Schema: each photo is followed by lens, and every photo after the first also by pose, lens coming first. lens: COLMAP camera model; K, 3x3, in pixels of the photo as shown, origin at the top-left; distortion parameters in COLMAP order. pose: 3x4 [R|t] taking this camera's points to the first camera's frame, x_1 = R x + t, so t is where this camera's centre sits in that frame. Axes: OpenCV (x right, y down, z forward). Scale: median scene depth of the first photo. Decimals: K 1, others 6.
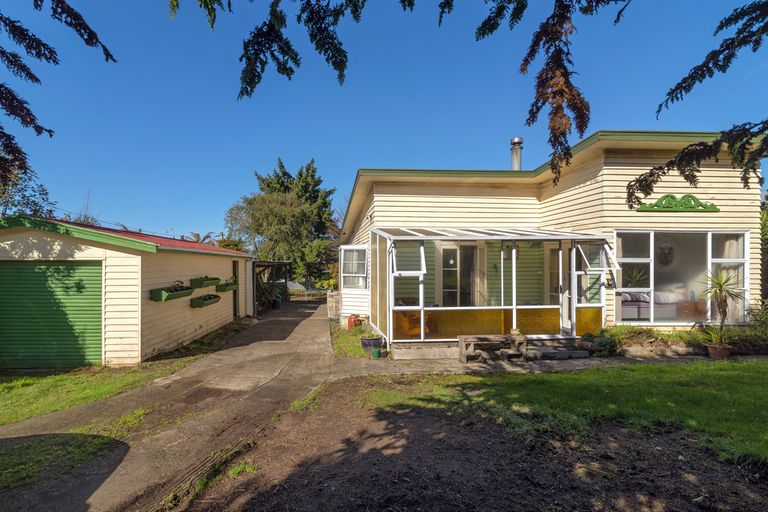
lens RADIAL K [[341.1, 0, 362.9], [0, 341.1, 253.8], [0, 0, 1]] dist [0.014015, -0.001217]
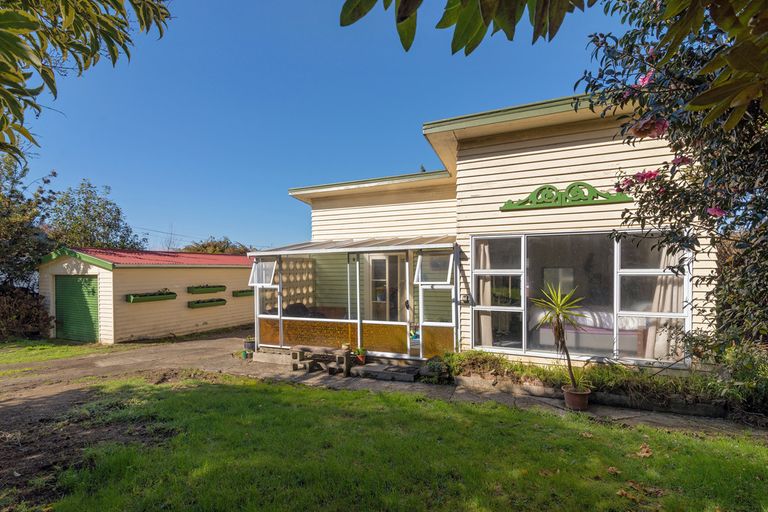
lens RADIAL K [[372.7, 0, 381.2], [0, 372.7, 255.0], [0, 0, 1]] dist [0.021952, -0.000036]
pose [[0.879503, -0.026763, -0.475139, 0.991182], [0.019589, 0.999607, -0.020045, -0.009344], [0.475489, 0.008322, 0.879682, 0.097513]]
